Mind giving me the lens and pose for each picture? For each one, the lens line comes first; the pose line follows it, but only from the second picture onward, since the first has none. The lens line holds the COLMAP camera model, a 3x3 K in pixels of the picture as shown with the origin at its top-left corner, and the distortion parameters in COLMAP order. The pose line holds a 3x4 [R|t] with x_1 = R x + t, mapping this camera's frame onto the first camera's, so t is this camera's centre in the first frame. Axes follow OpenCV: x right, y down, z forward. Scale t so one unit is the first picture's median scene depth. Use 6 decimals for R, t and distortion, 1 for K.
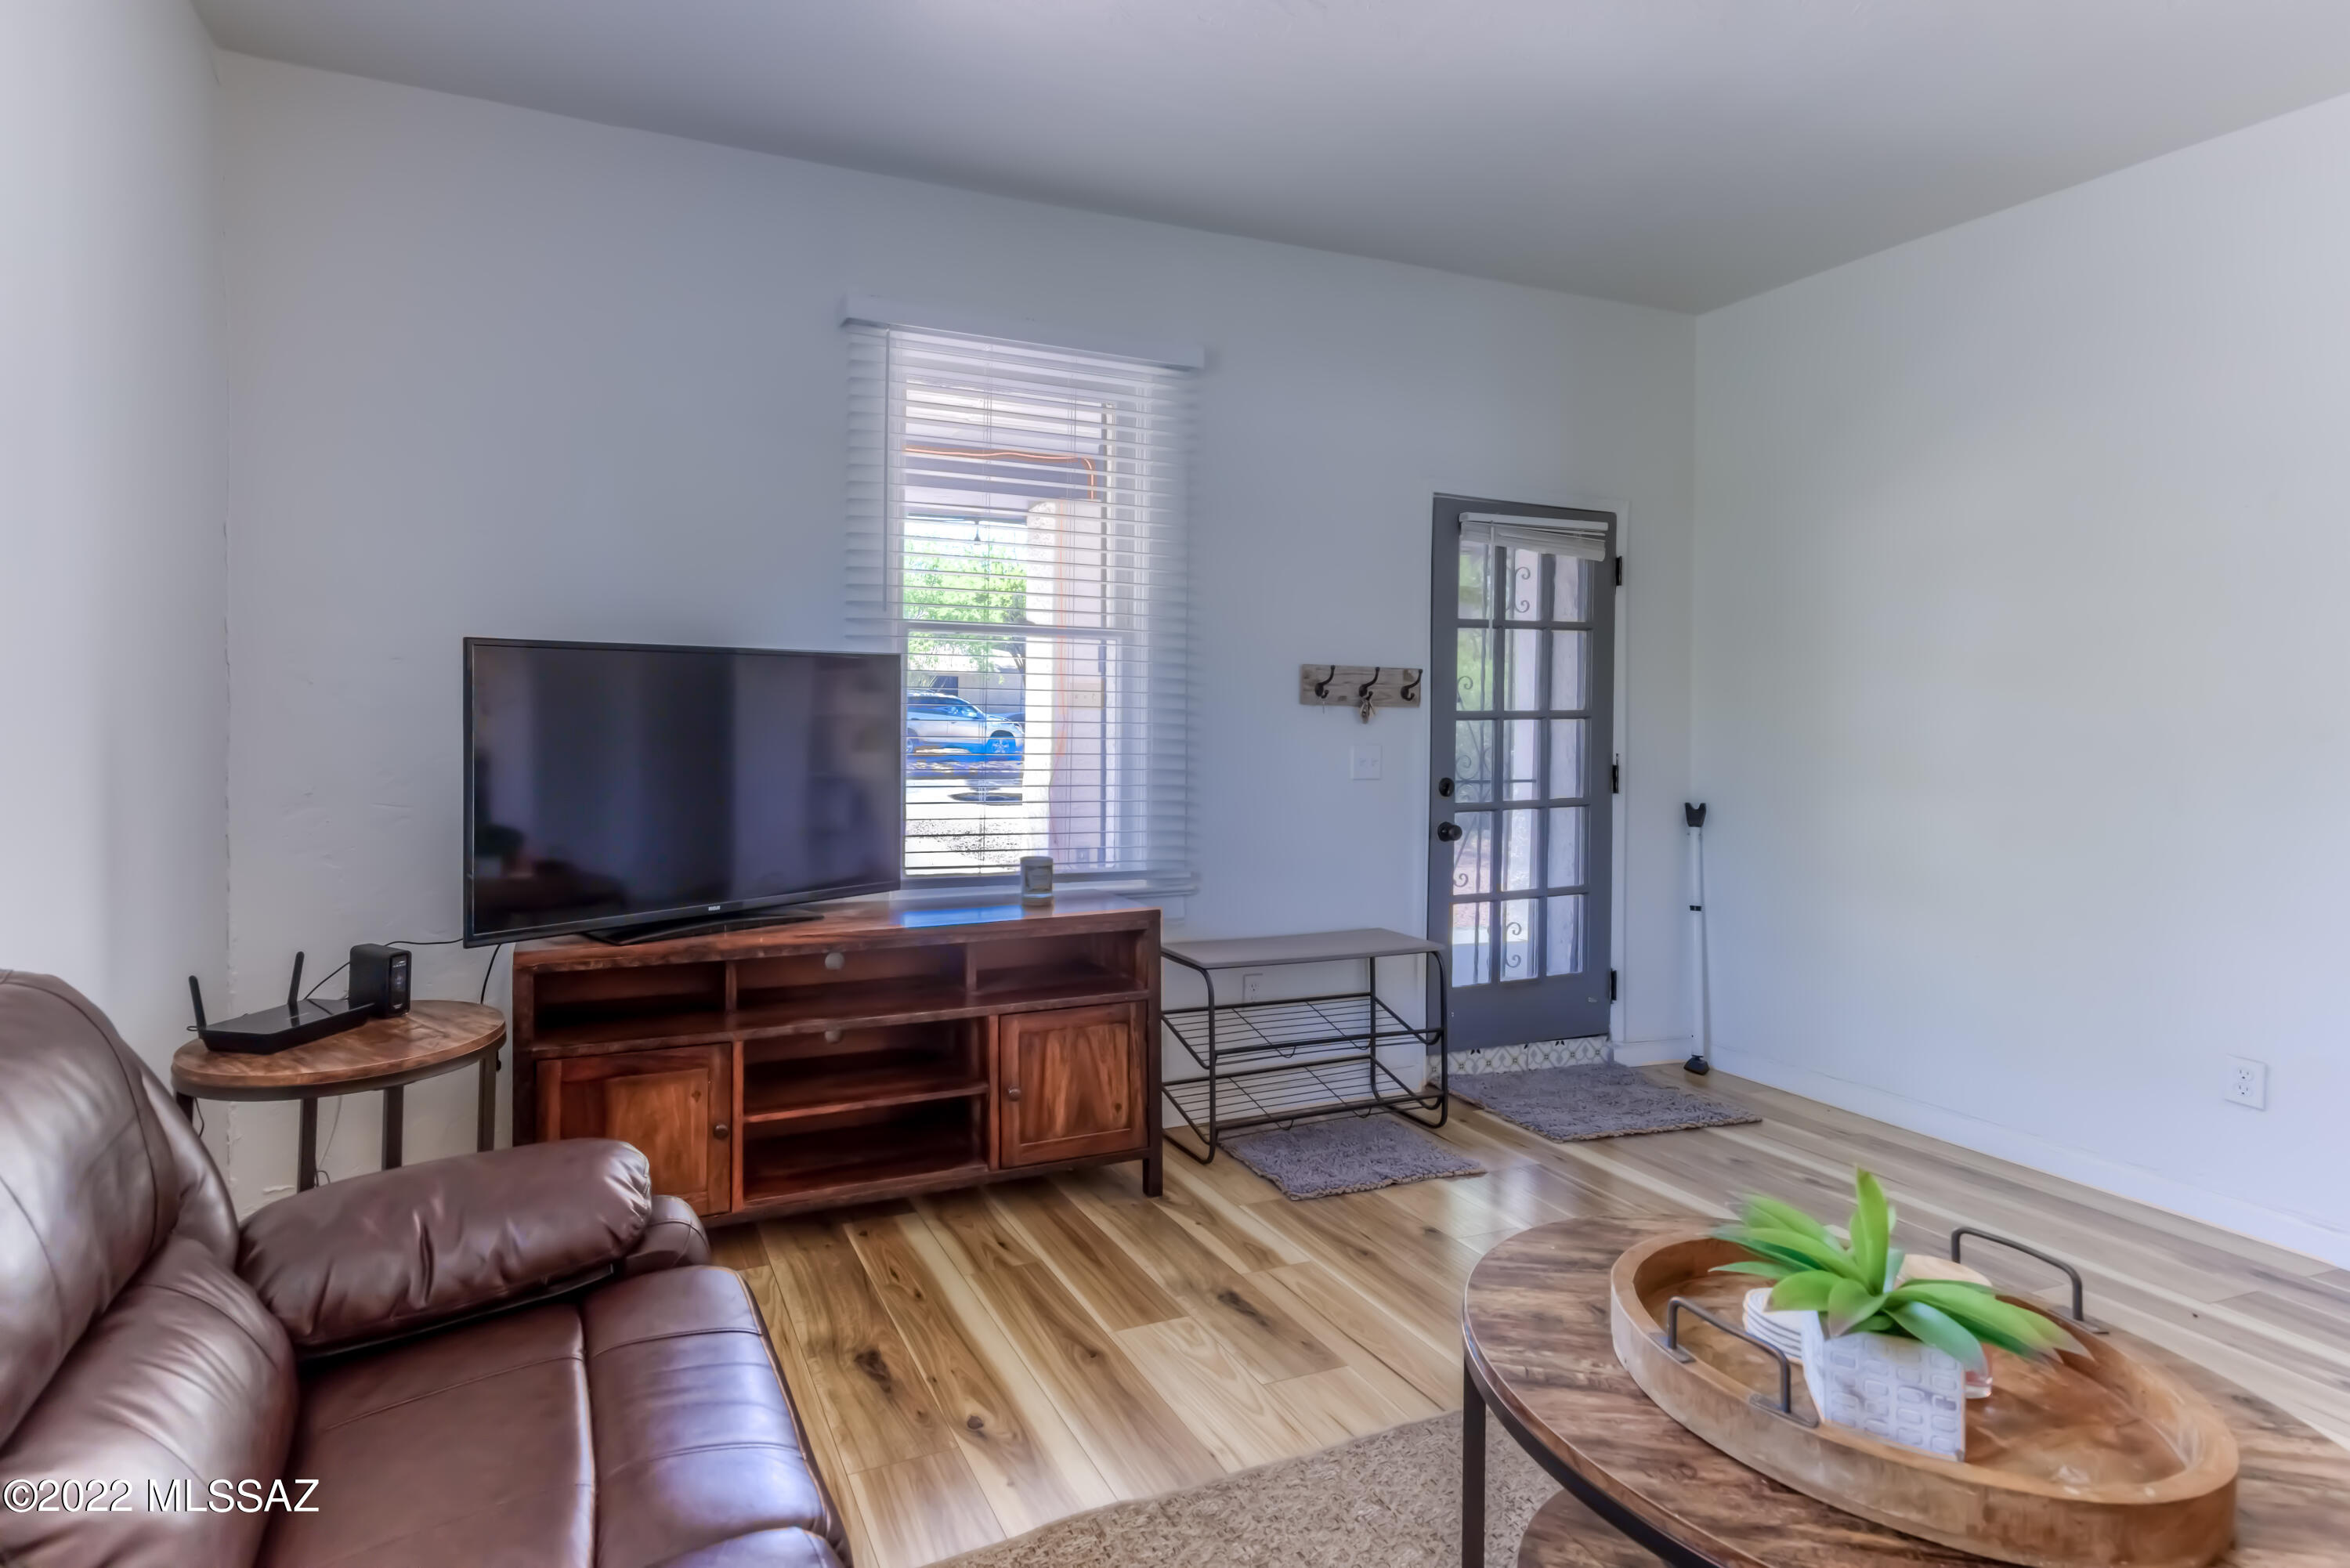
lens RADIAL K [[1138.8, 0, 998.6], [0, 1138.8, 715.5], [0, 0, 1]] dist [0.015357, 0.001008]
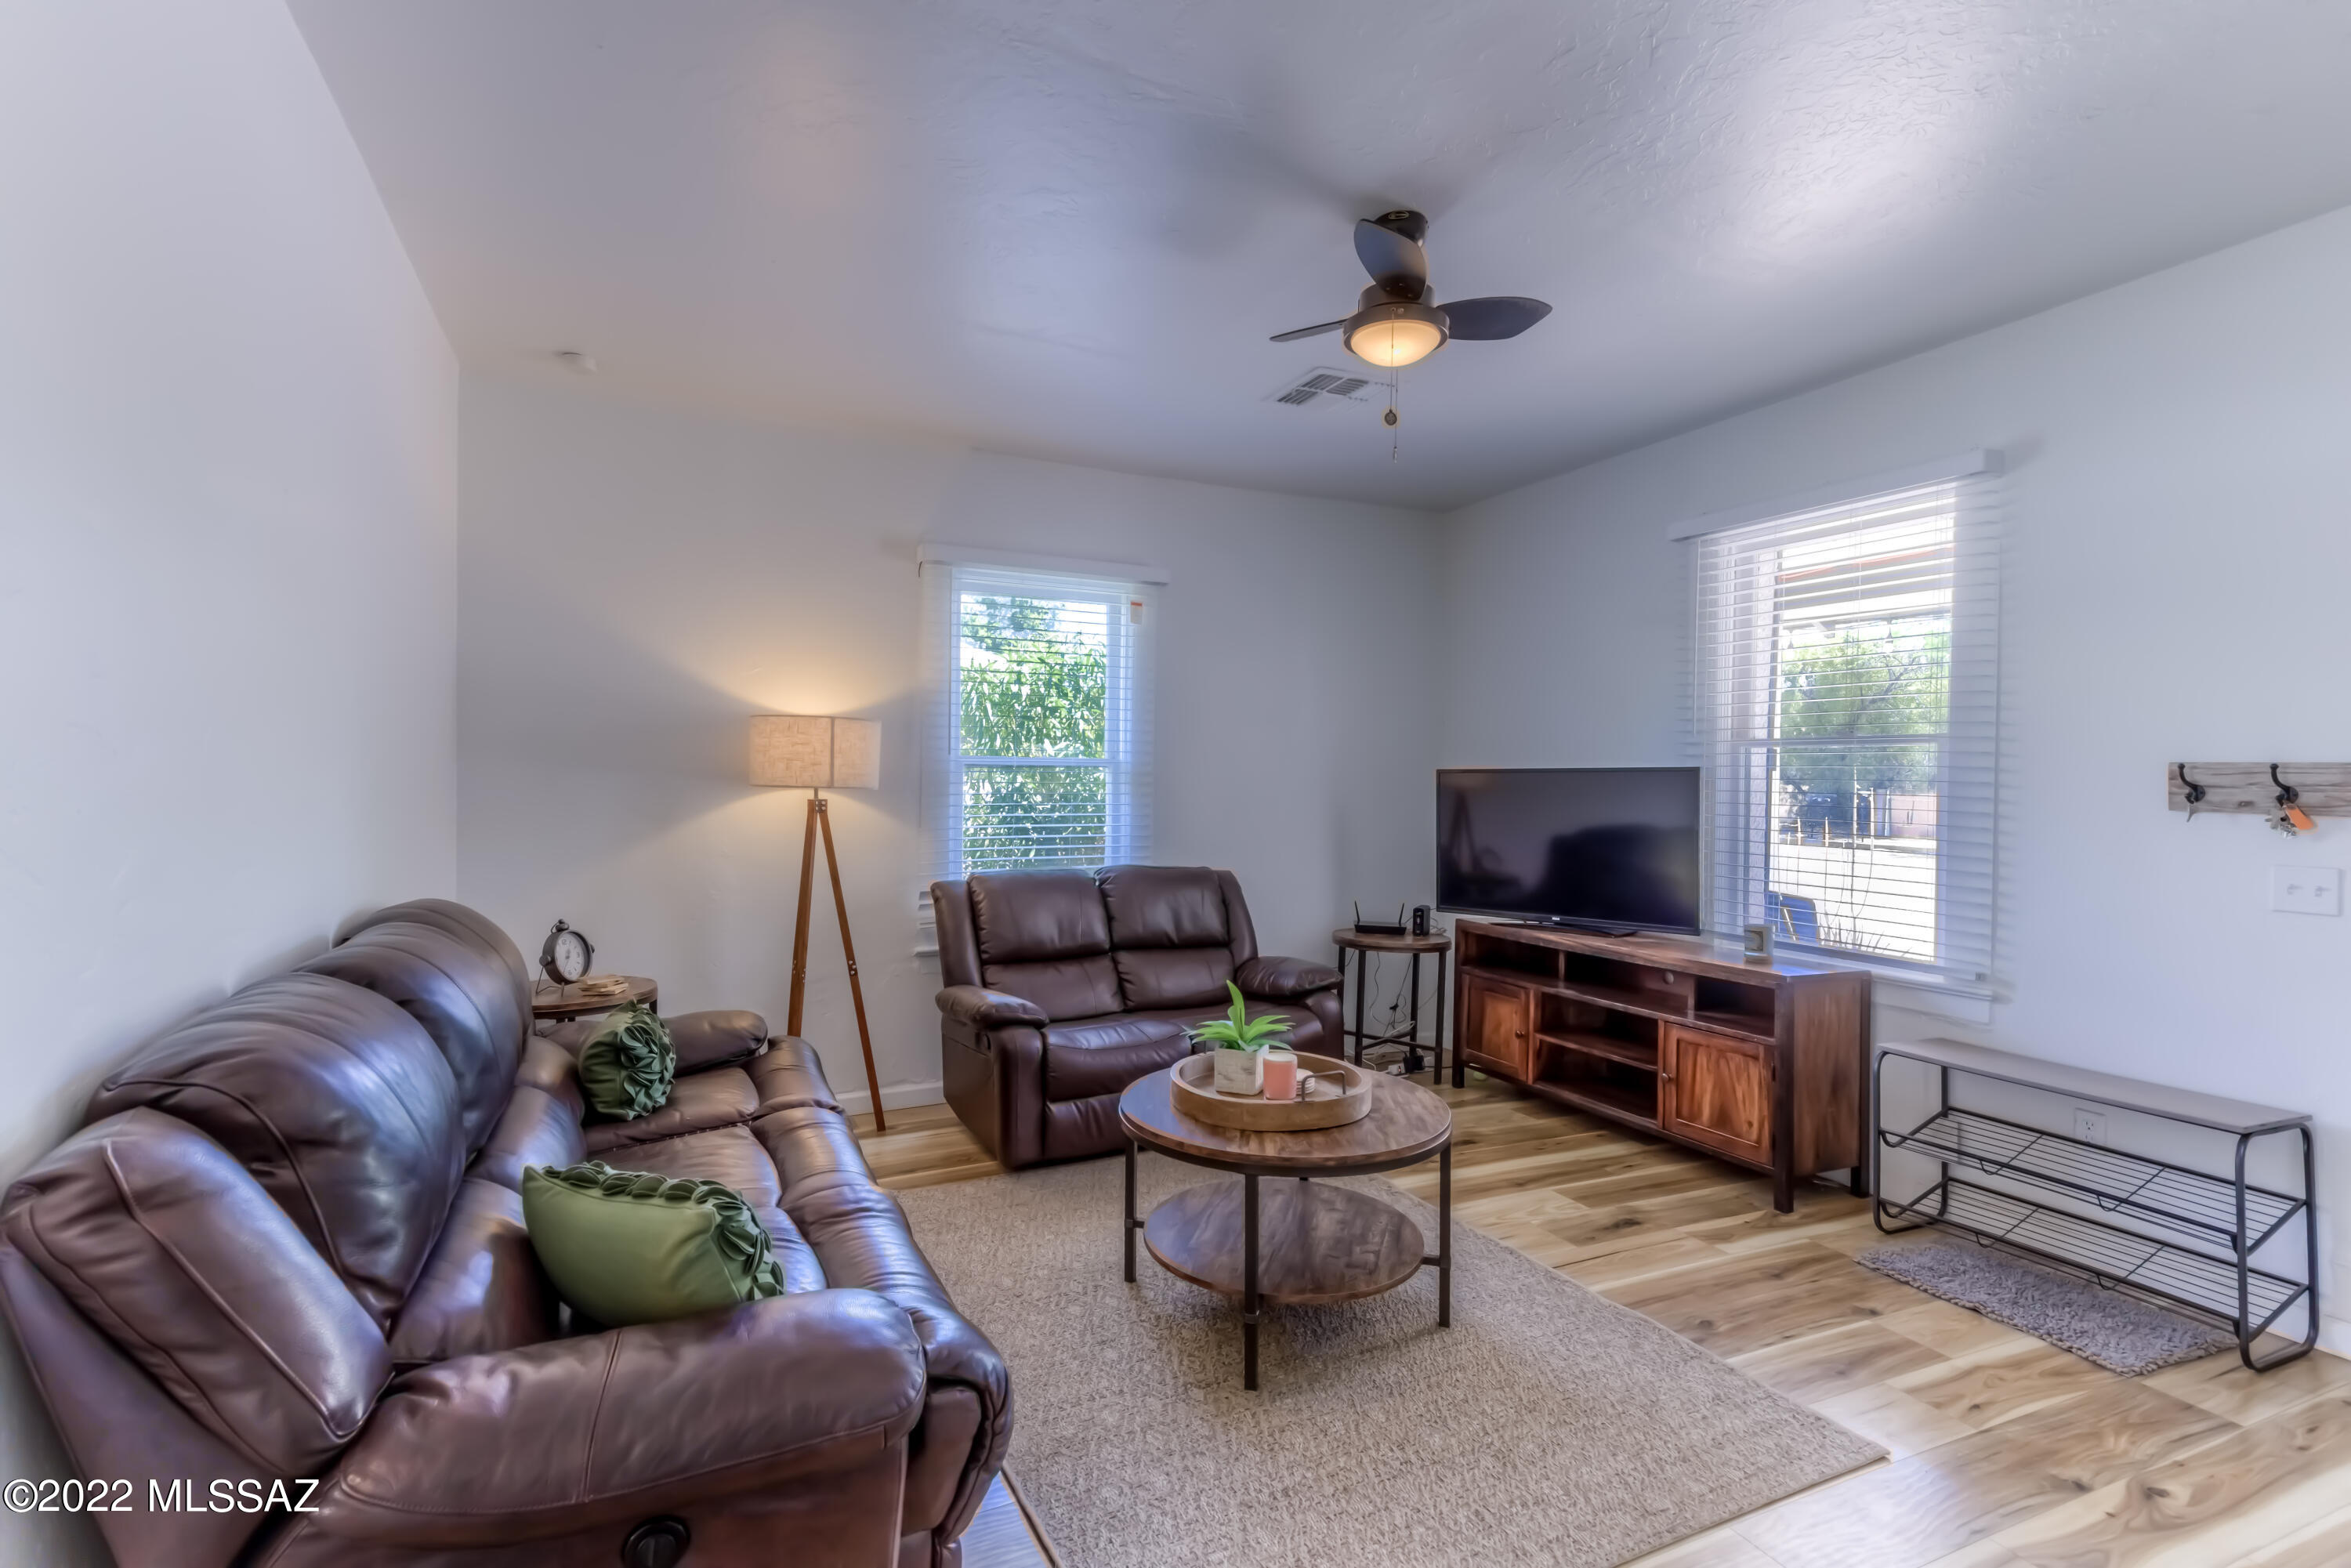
lens RADIAL K [[1081.5, 0, 1134.2], [0, 1081.5, 779.9], [0, 0, 1]] dist [0.025265, 0.000372]
pose [[0.064451, -0.001629, -0.997920, 1.127933], [-0.010407, 0.999943, -0.002304, -0.024736], [0.997867, 0.010534, 0.064430, 0.212436]]
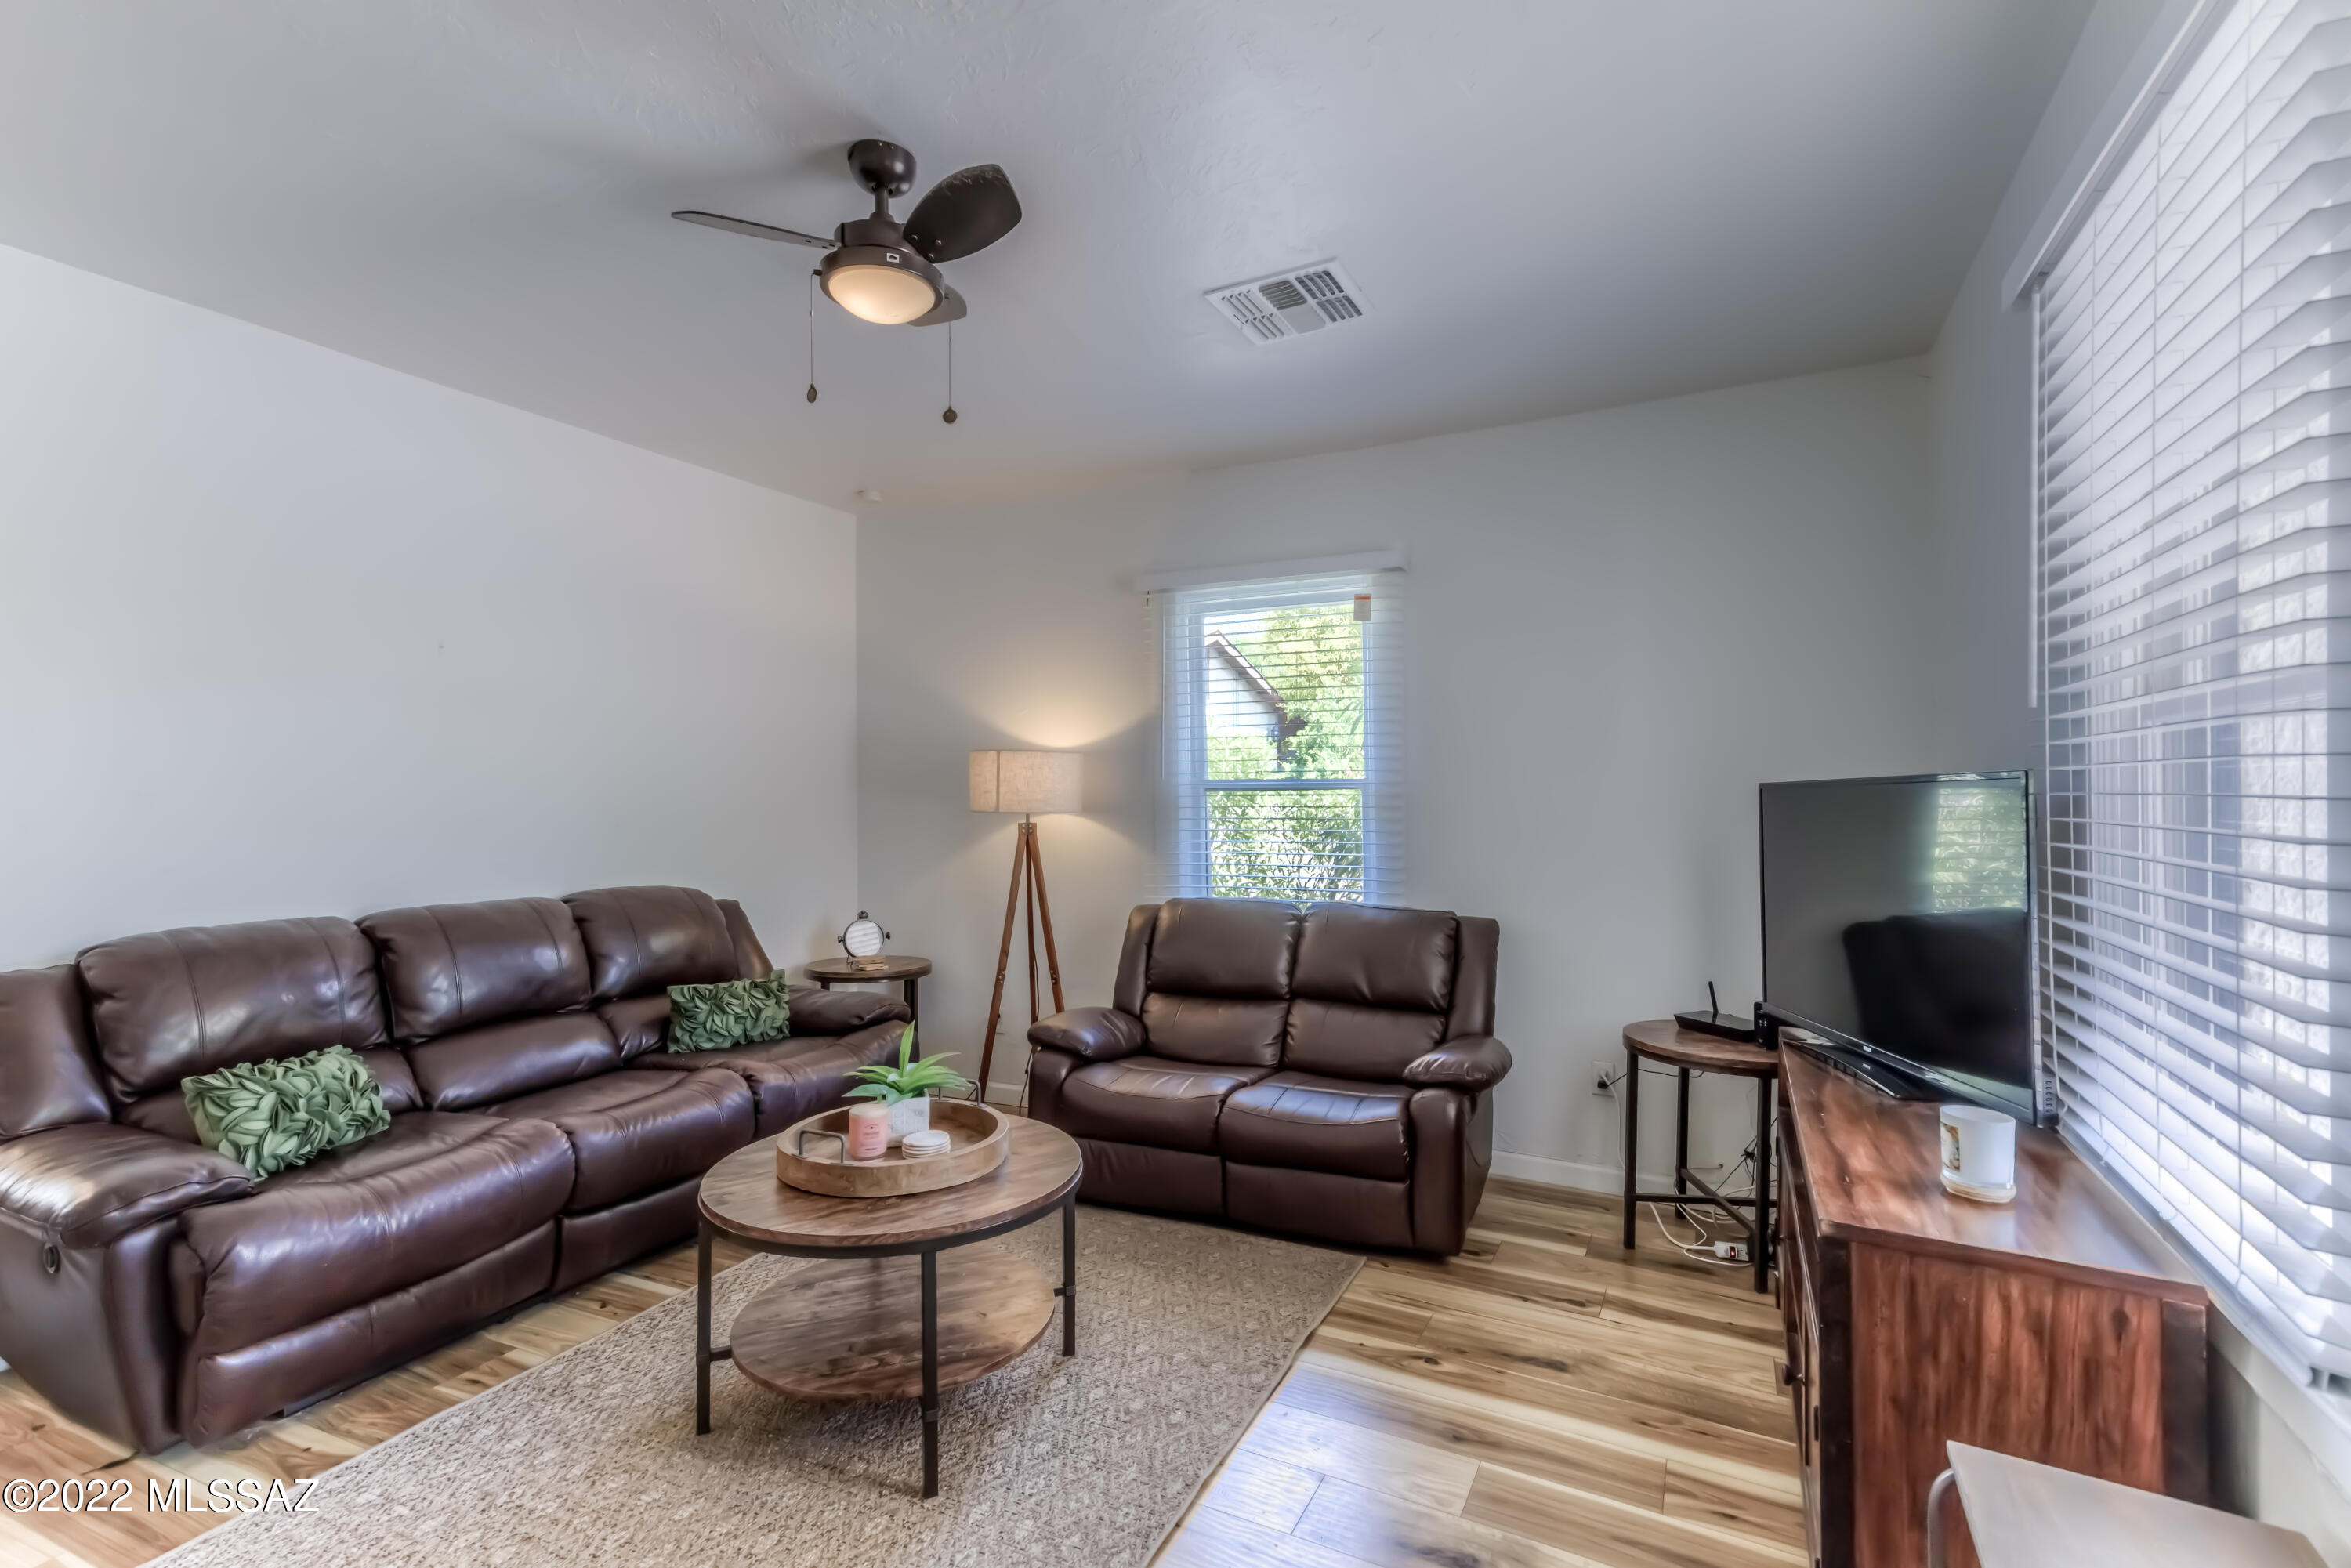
lens RADIAL K [[1021.6, 0, 1172.2], [0, 1021.6, 805.9], [0, 0, 1]] dist [0.000486, 0.000021]
pose [[-0.733454, -0.001661, -0.679737, 0.633354], [-0.006427, 0.999969, 0.004491, -0.029847], [0.679708, 0.007662, -0.733443, 1.024567]]
